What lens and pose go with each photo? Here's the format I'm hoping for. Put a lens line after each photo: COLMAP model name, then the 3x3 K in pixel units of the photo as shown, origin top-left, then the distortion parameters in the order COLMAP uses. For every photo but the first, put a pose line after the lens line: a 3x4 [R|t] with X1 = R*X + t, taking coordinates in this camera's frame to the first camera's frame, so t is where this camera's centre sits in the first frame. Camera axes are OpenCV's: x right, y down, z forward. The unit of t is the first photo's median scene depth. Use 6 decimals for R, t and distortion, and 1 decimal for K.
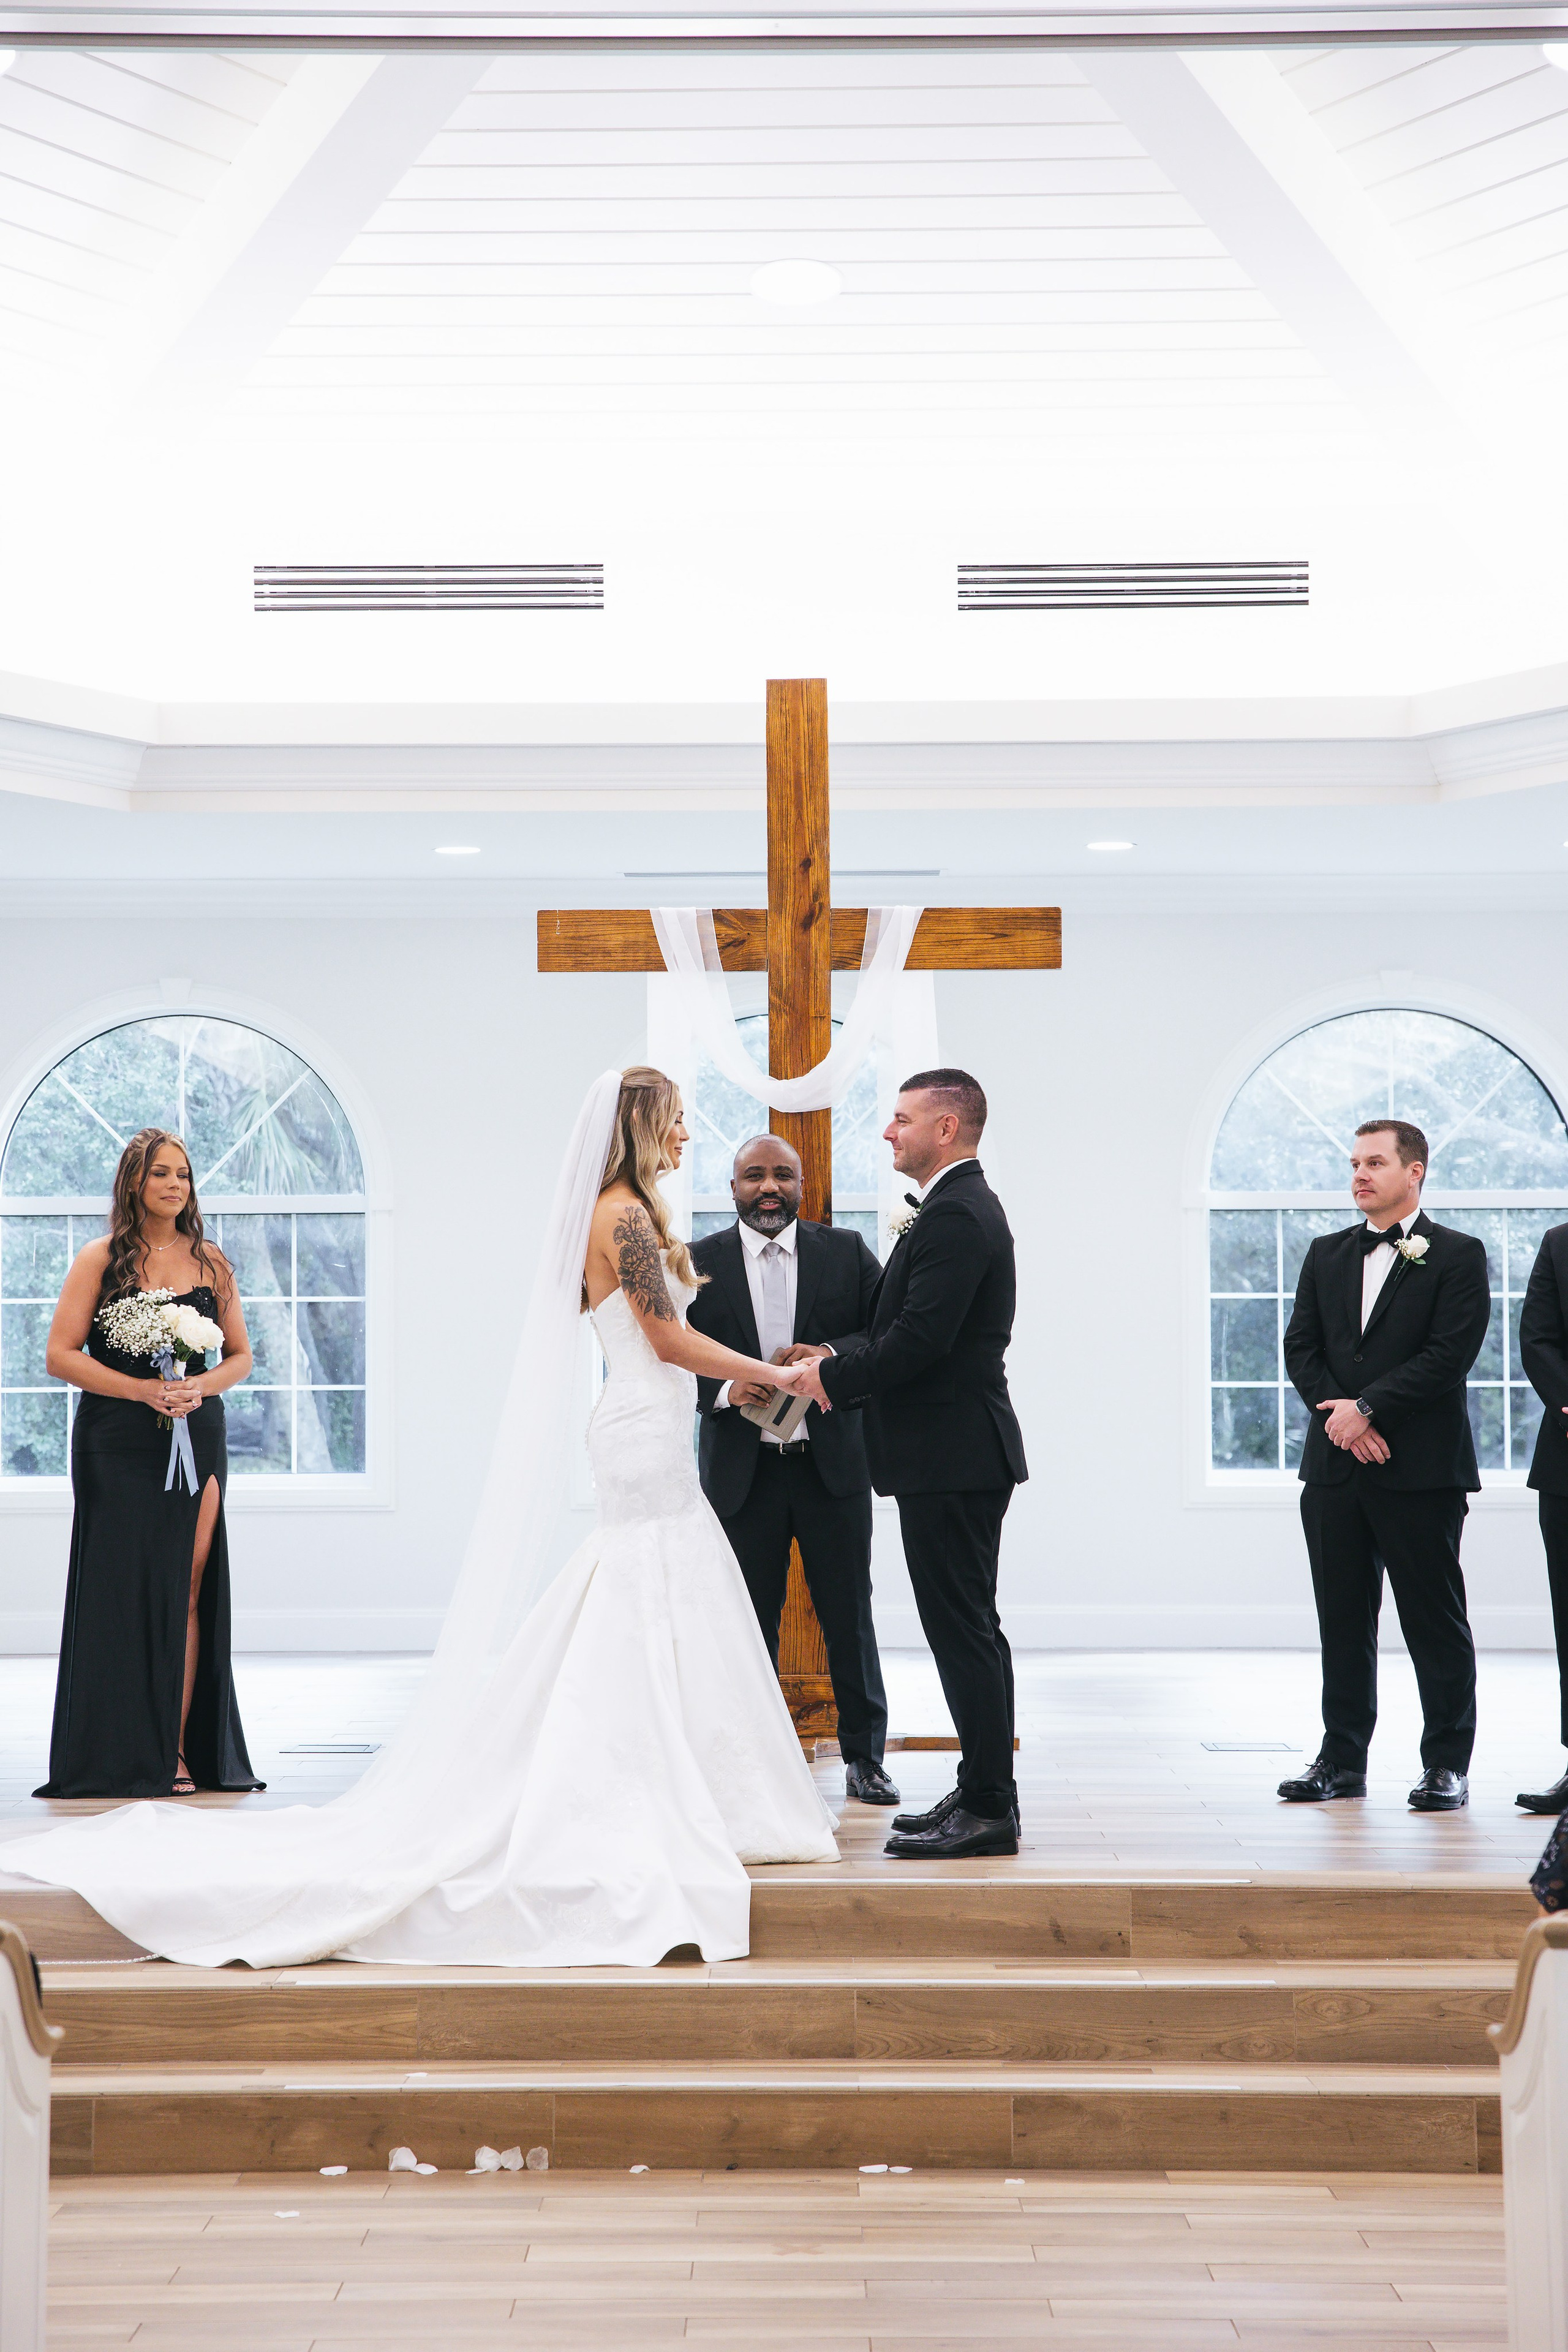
lens RADIAL K [[4719.3, 0, 780.8], [0, 4719.3, 1062.9], [0, 0, 1]] dist [0.043772, -0.195251]
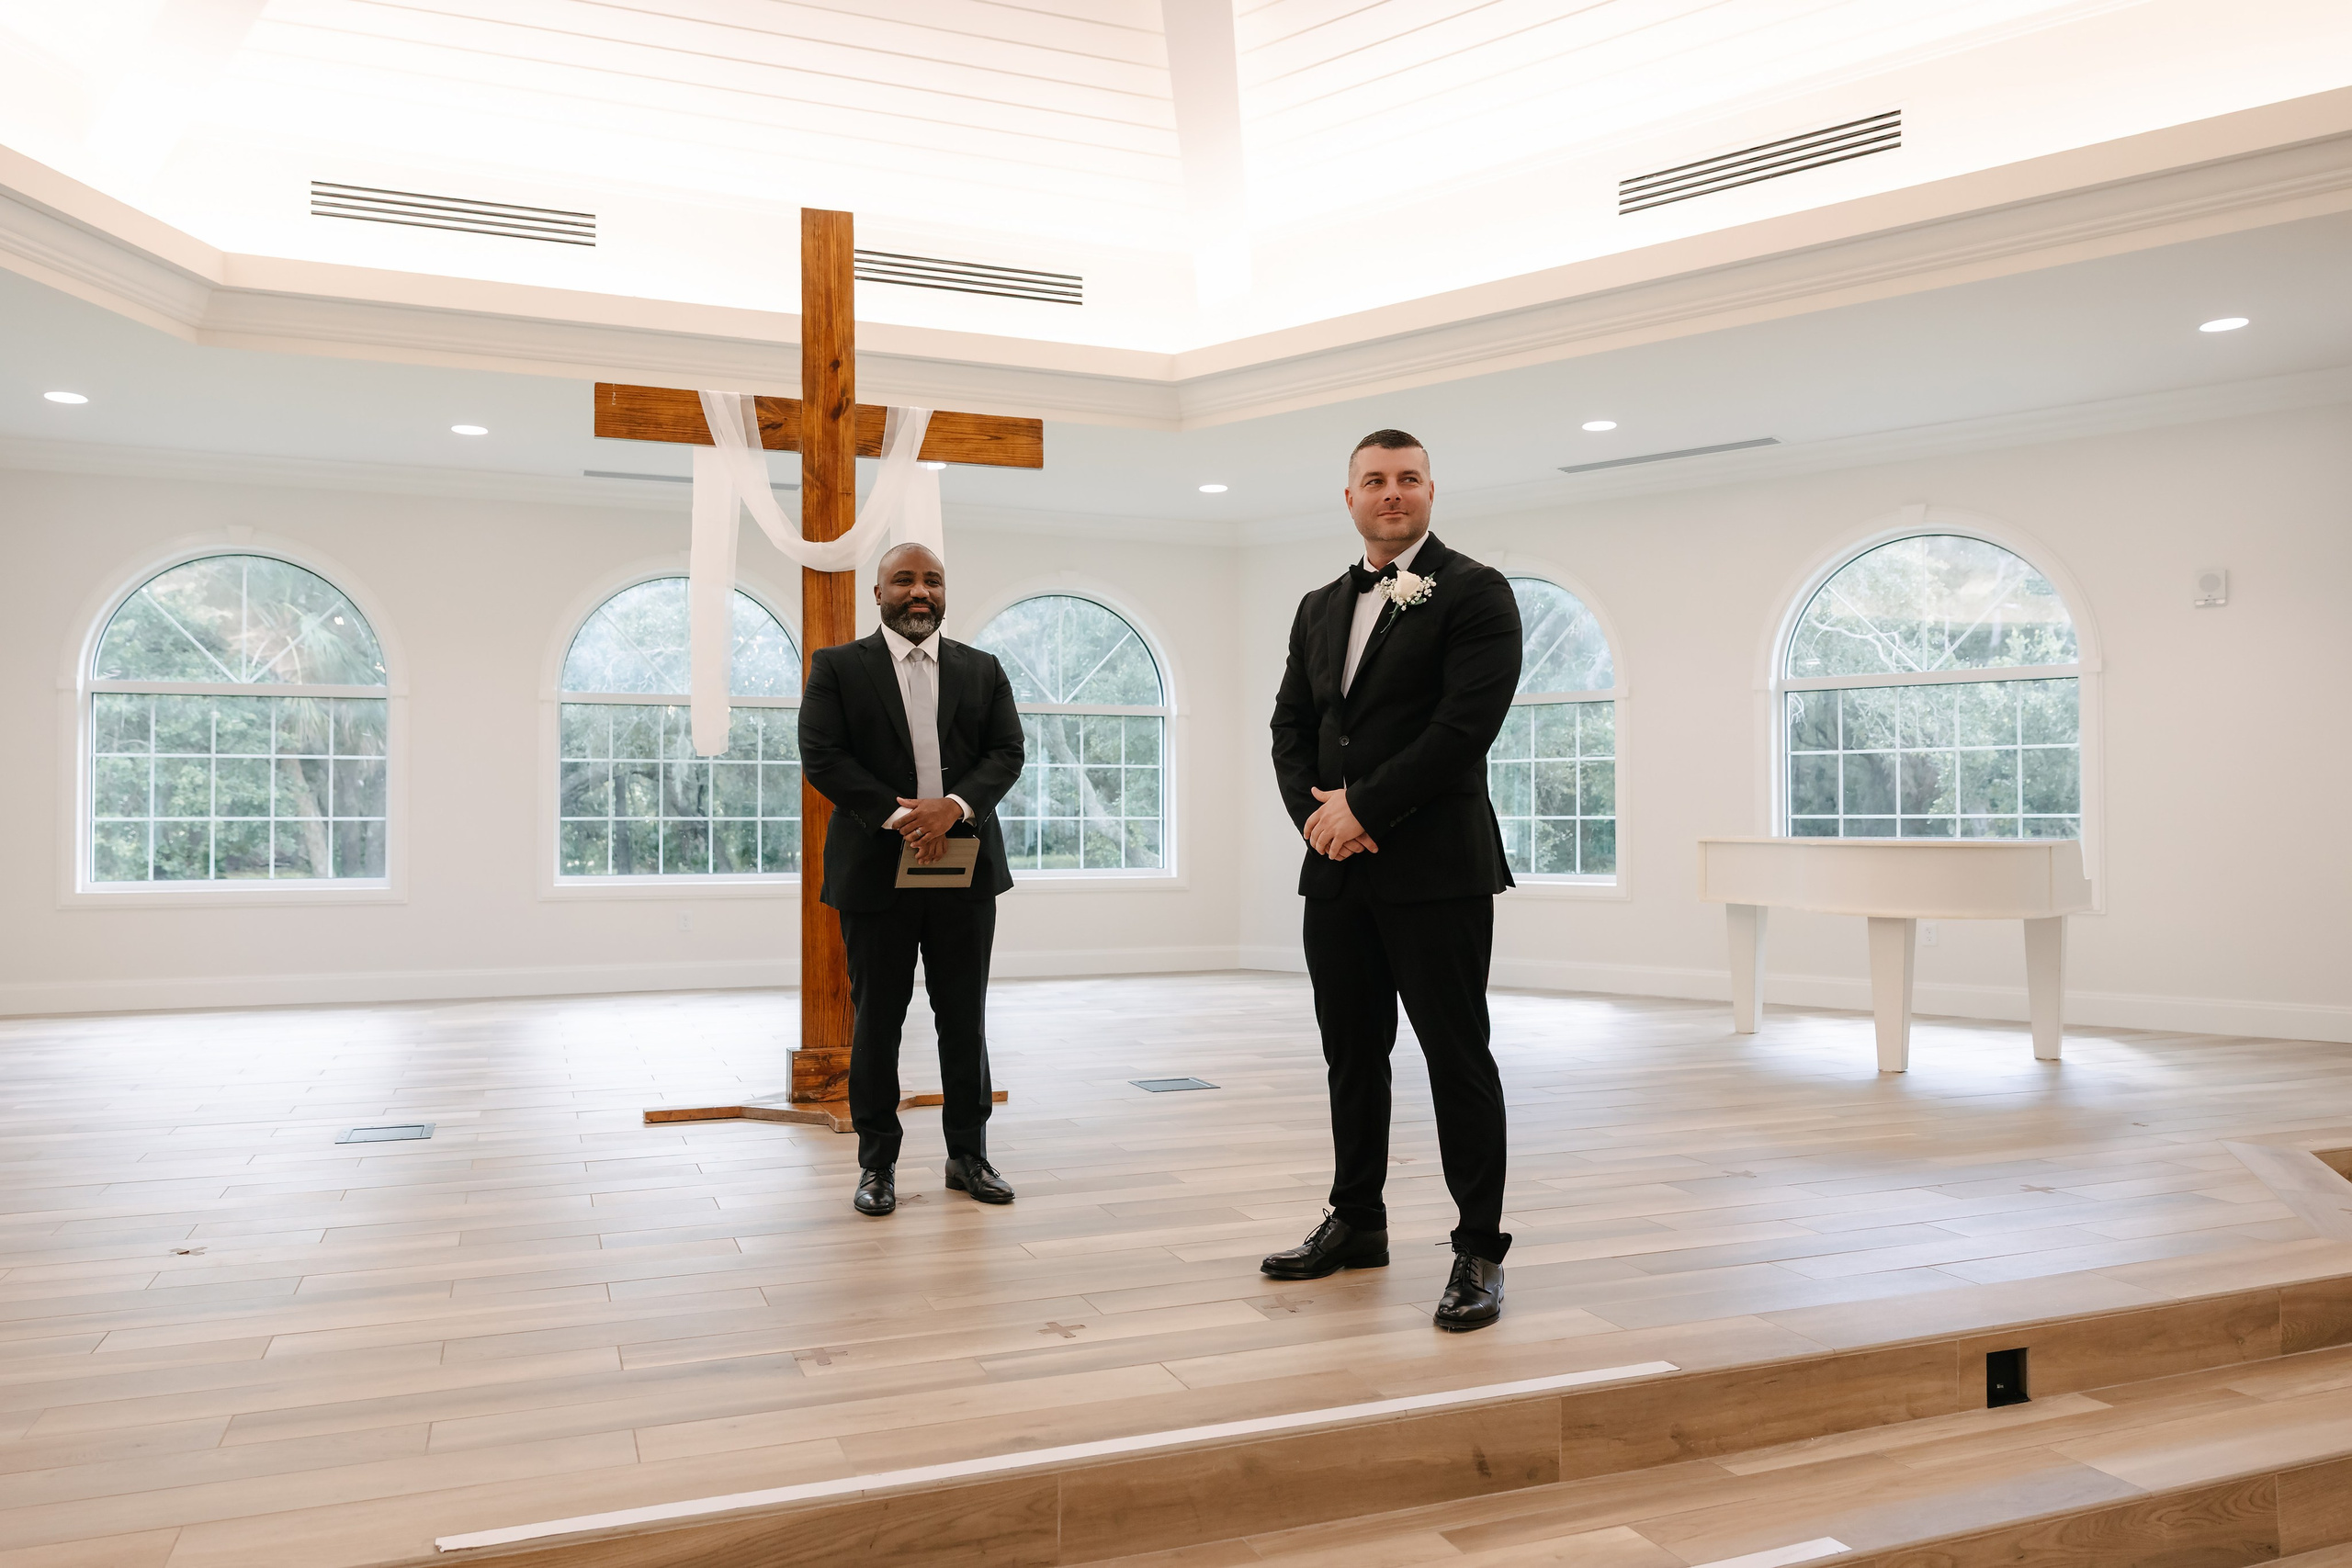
lens RADIAL K [[1654.4, 0, 1178.1], [0, 1654.4, 743.9], [0, 0, 1]] dist [-0.008699, -0.001402]
pose [[0.922318, 0.015136, 0.386136, -0.083057], [-0.020872, 0.999725, 0.010667, 0.052435], [-0.385868, -0.017898, 0.922380, 0.655039]]
